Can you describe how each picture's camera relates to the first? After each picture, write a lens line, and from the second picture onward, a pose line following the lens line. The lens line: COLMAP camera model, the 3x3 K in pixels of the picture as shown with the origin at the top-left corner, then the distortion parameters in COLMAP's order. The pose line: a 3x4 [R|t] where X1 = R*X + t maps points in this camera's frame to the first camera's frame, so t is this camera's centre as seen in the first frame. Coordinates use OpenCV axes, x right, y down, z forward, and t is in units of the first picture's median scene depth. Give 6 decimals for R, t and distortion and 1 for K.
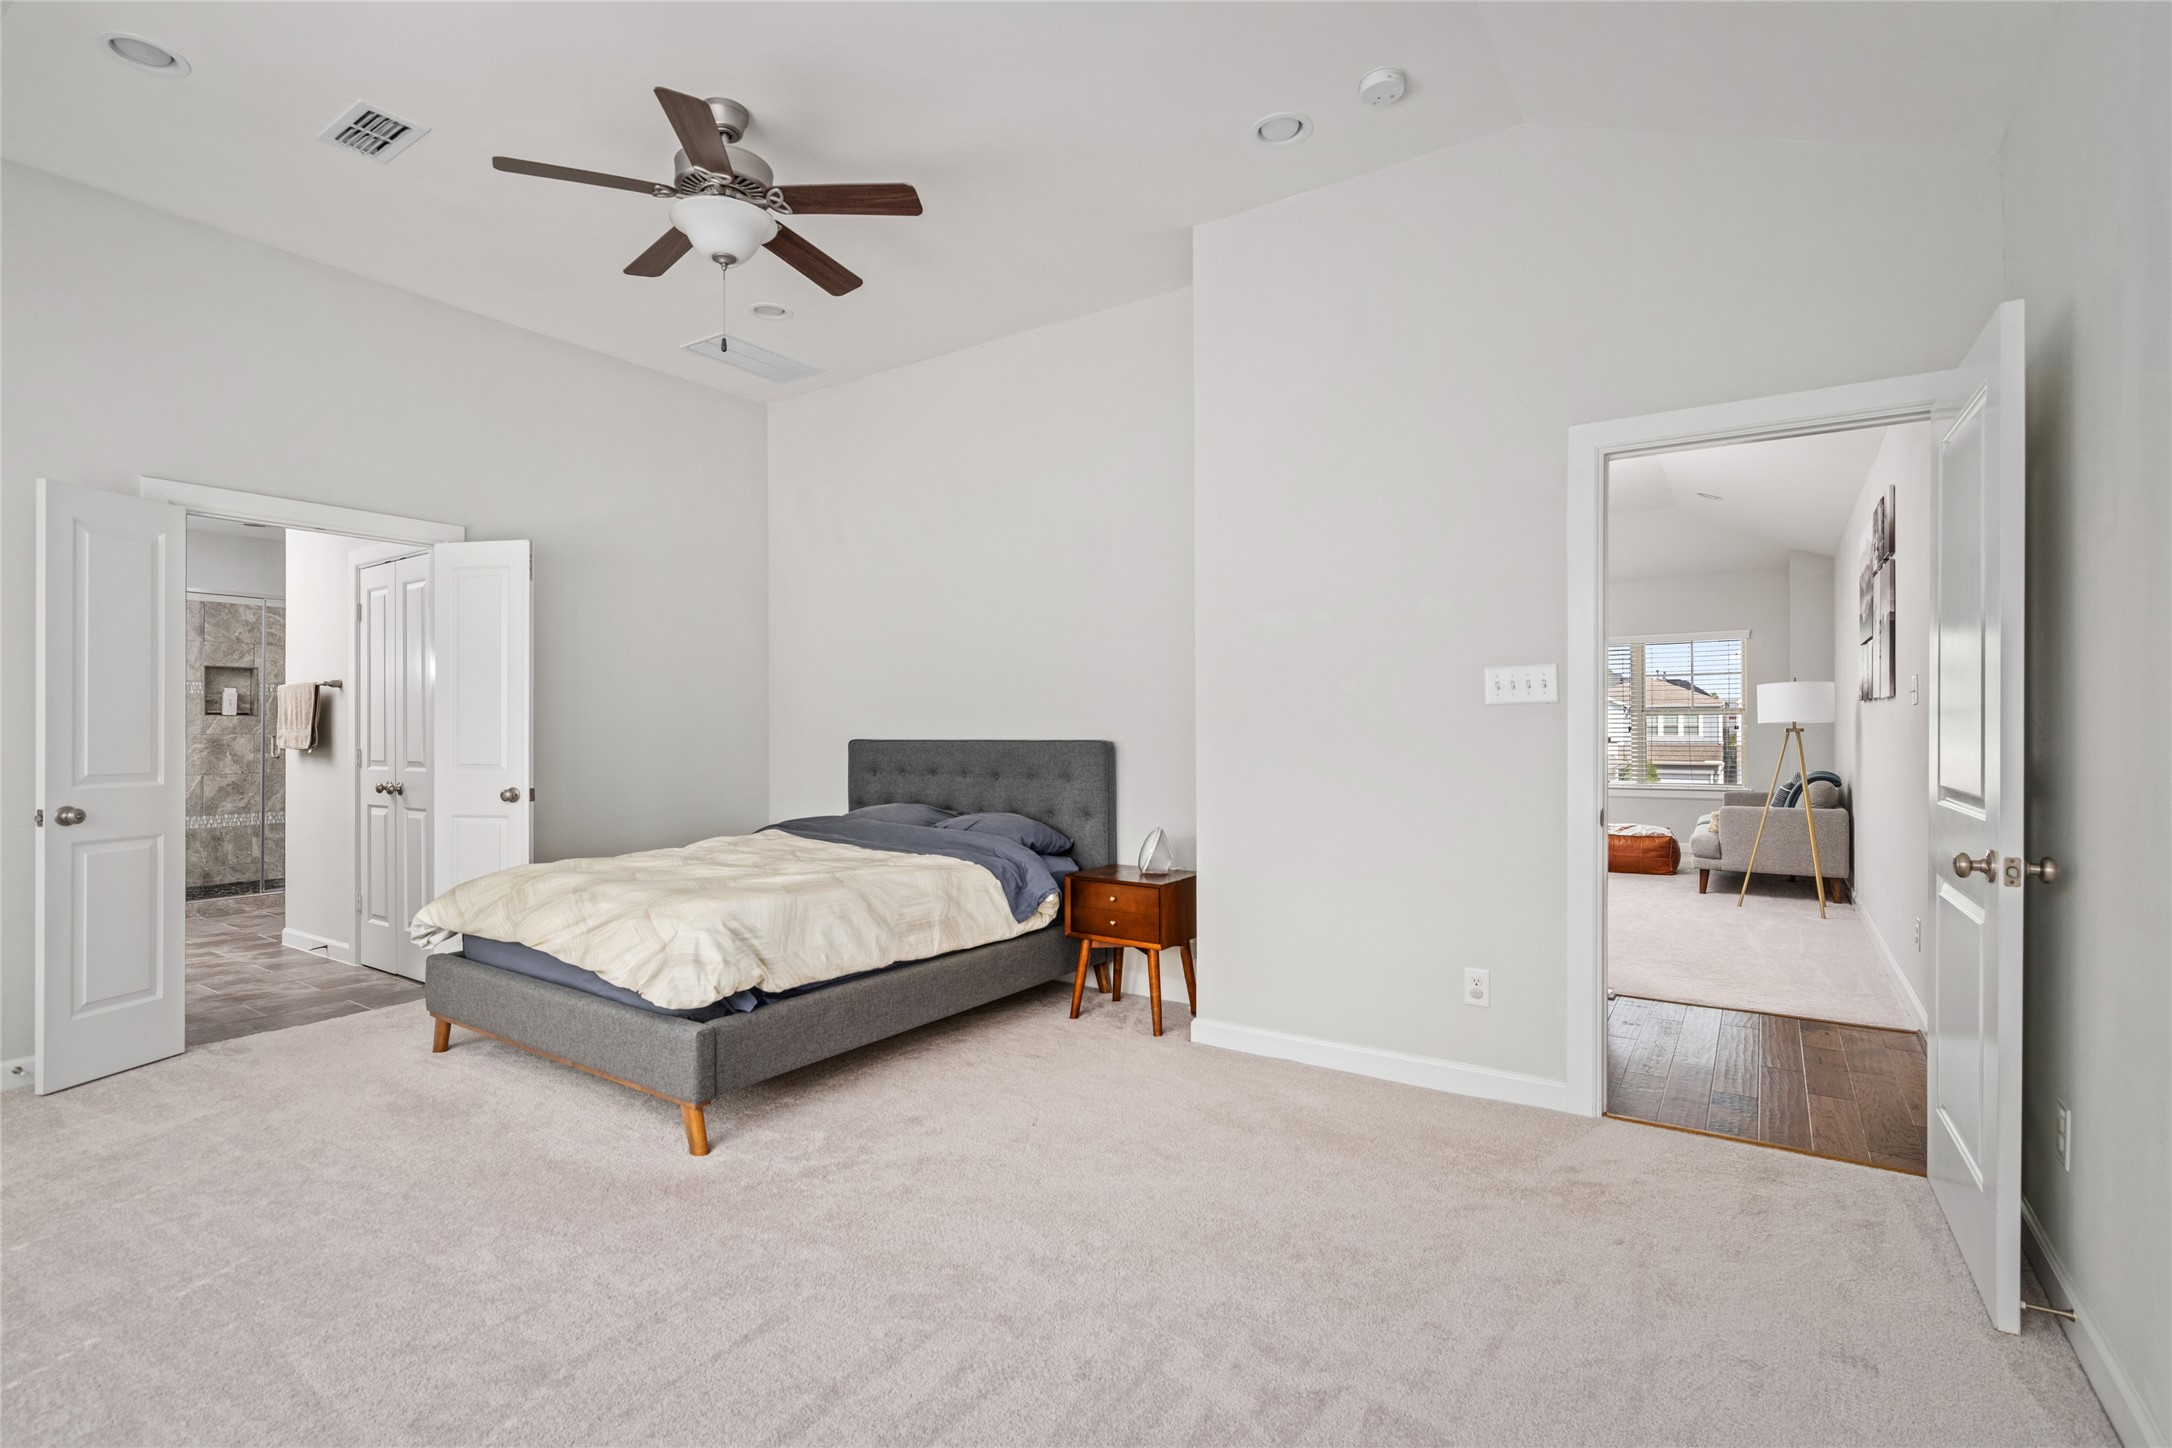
lens RADIAL K [[998.7, 0, 1066.2], [0, 998.7, 720.6], [0, 0, 1]] dist [-0.004764, 0.001726]
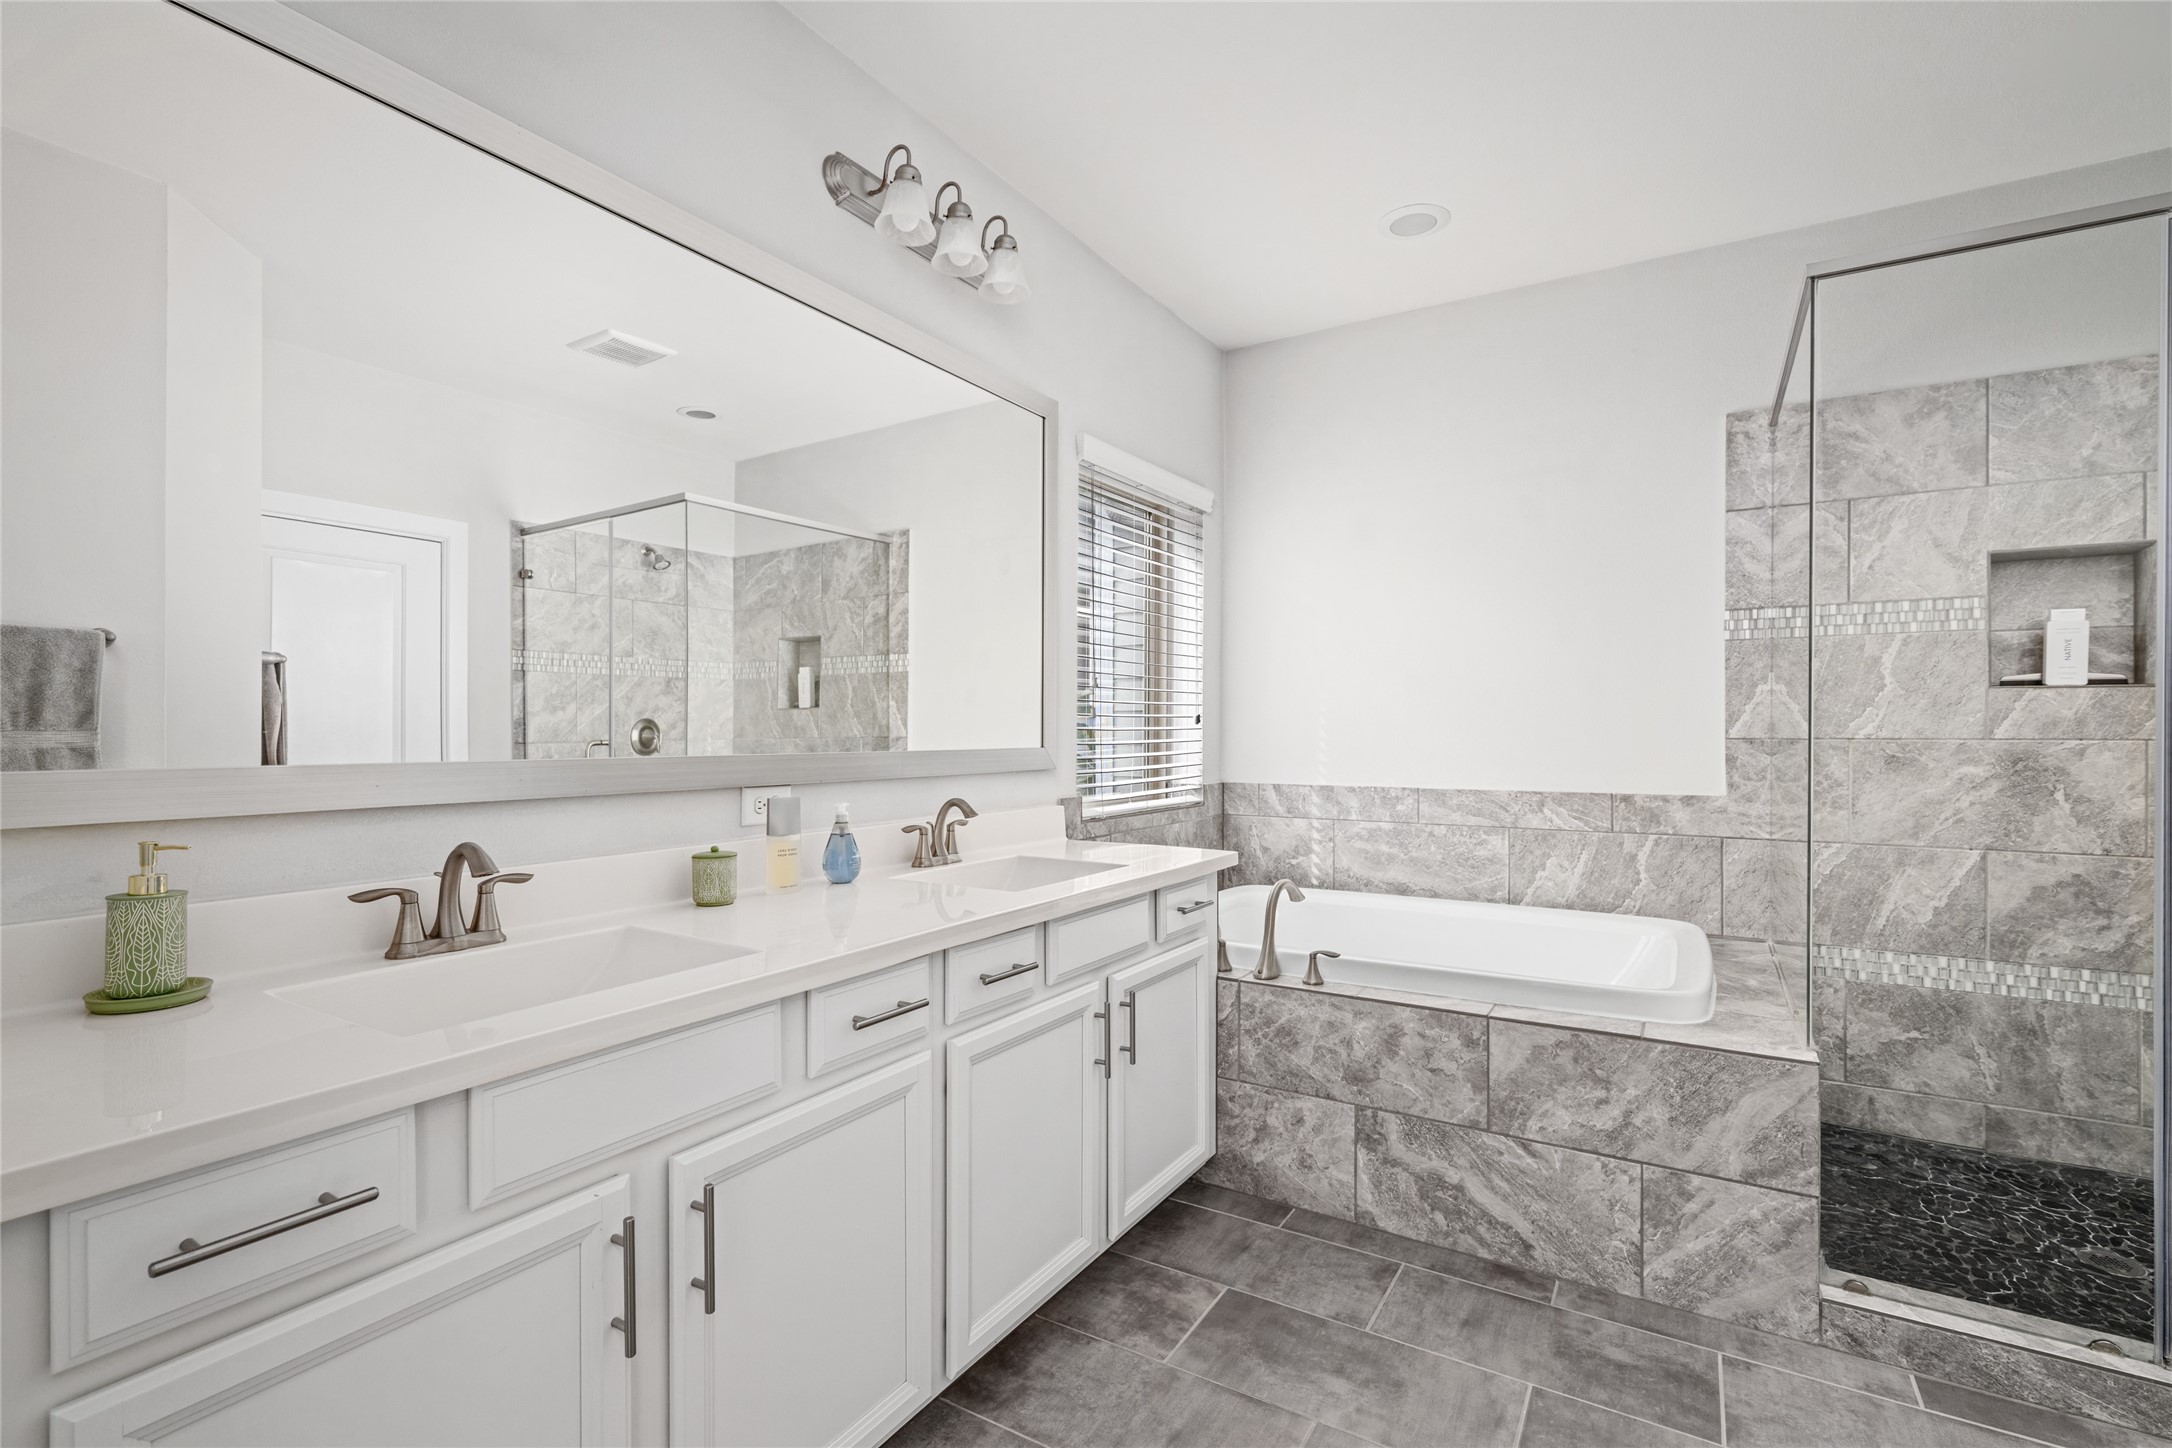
lens RADIAL K [[998.7, 0, 1073.3], [0, 998.7, 728.9], [0, 0, 1]] dist [-0.004764, 0.001726]
pose [[0.040707, 0.002723, -0.999167, -0.513037], [0.007656, 0.999966, 0.003037, 0.006231], [0.999142, -0.007773, 0.040685, 0.648519]]
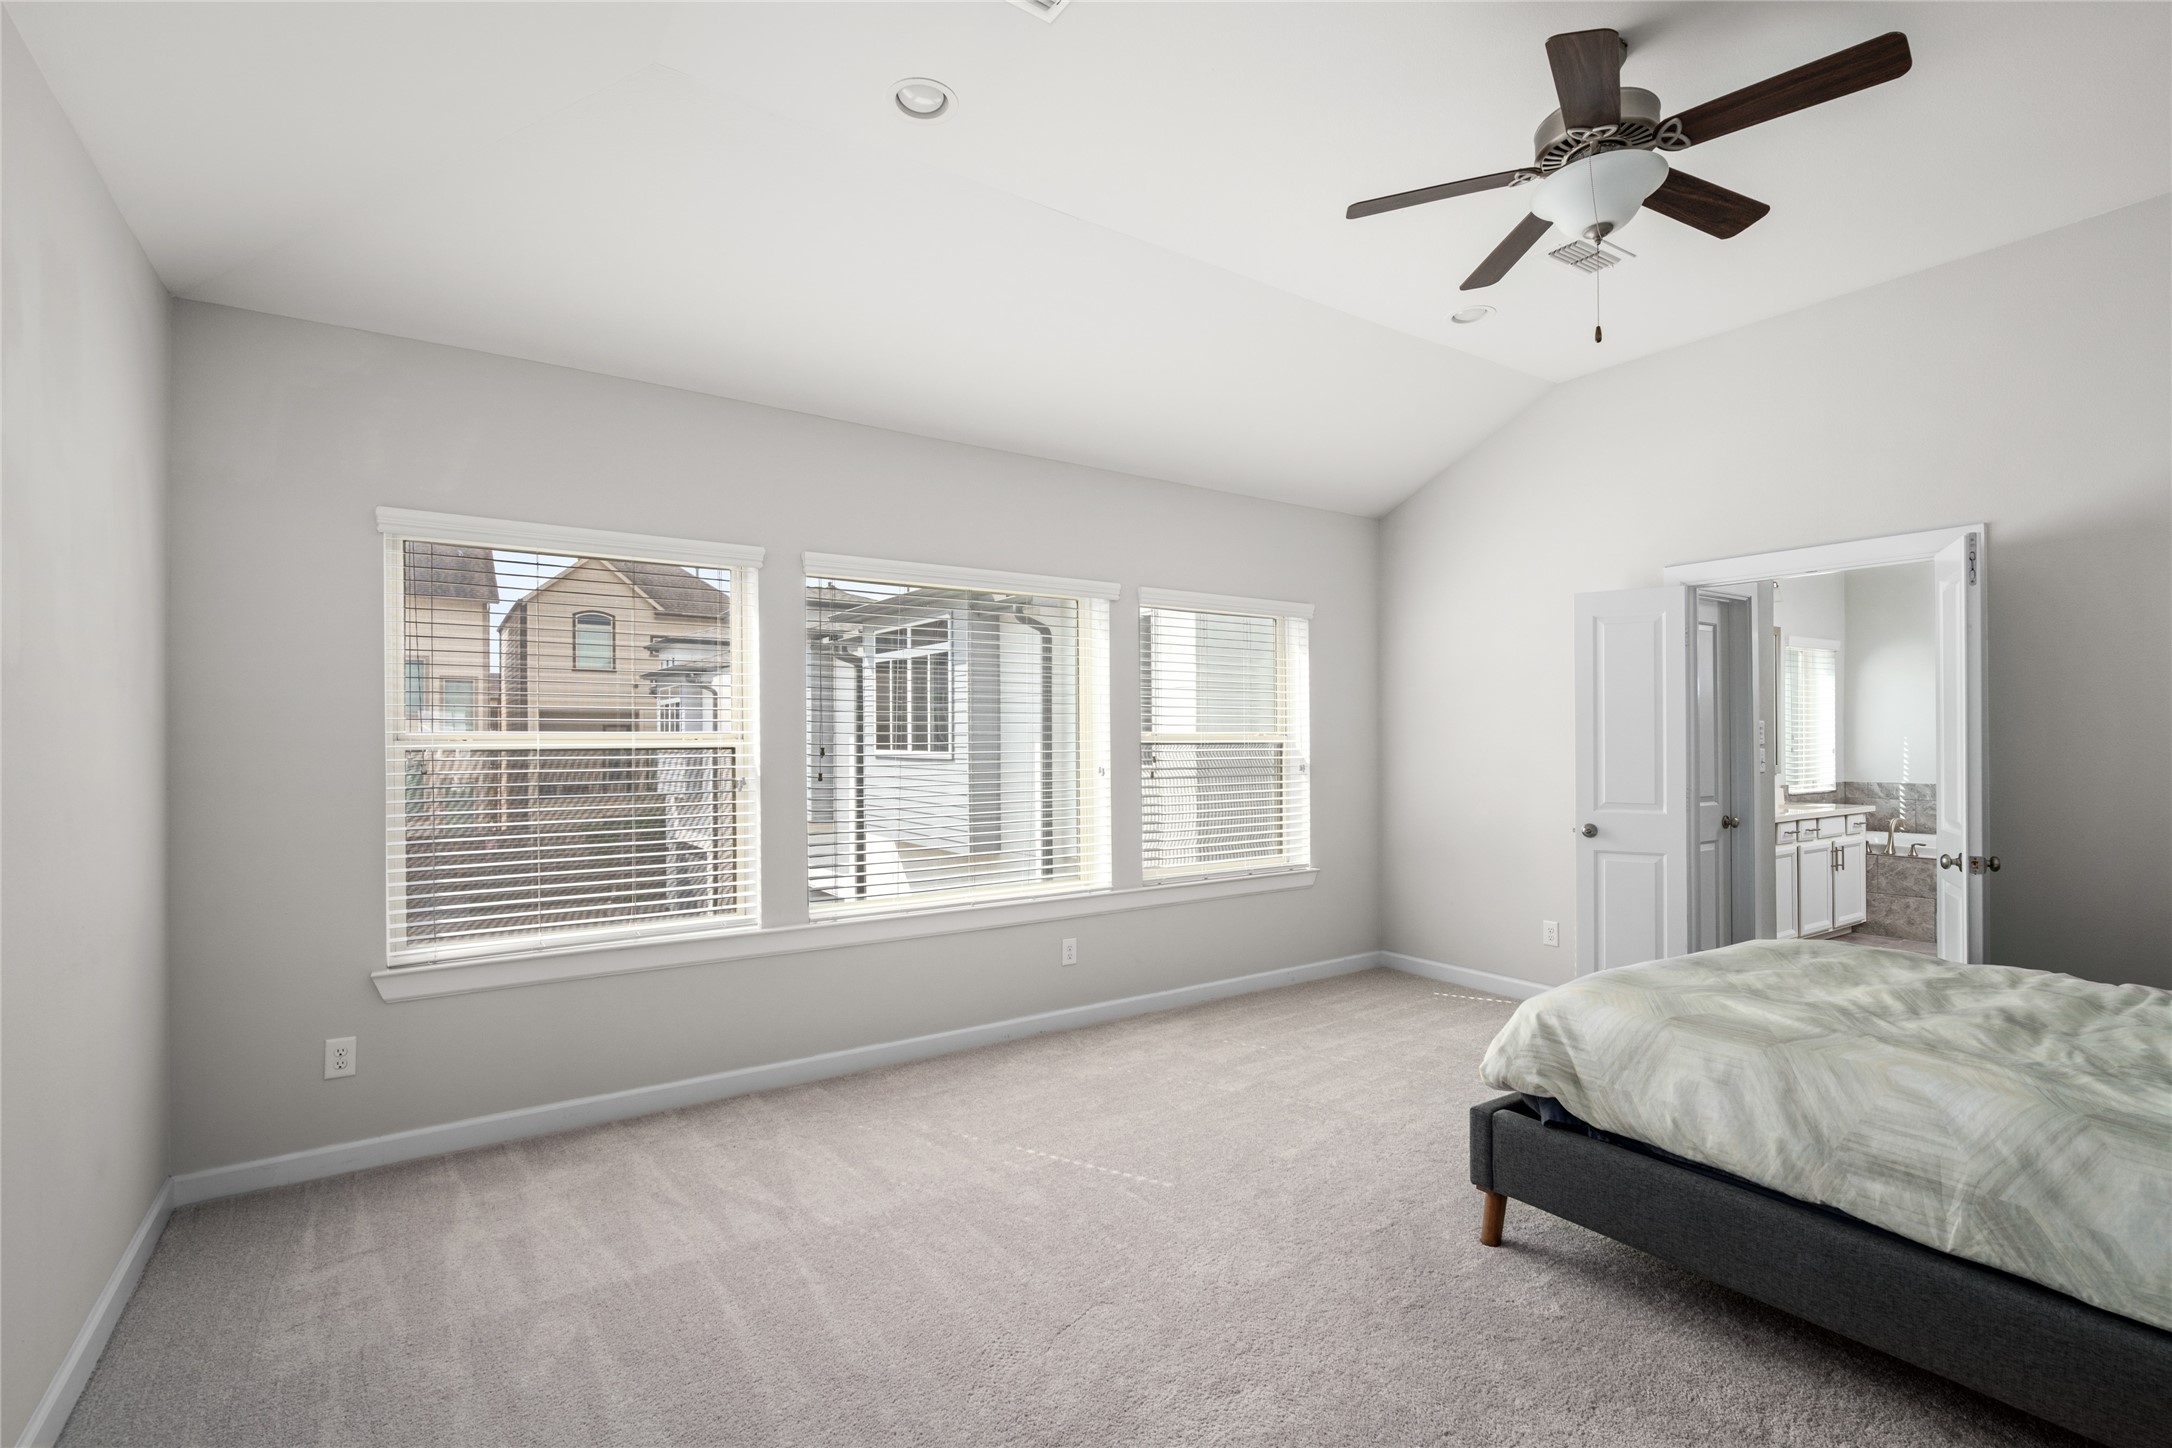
lens RADIAL K [[998.7, 0, 1085.8], [0, 998.7, 720.7], [0, 0, 1]] dist [-0.004764, 0.001726]
pose [[-0.359115, -0.013858, -0.933190, 0.250250], [0.012445, 0.999730, -0.019635, -0.017825], [0.933210, -0.018665, -0.358846, 0.374765]]
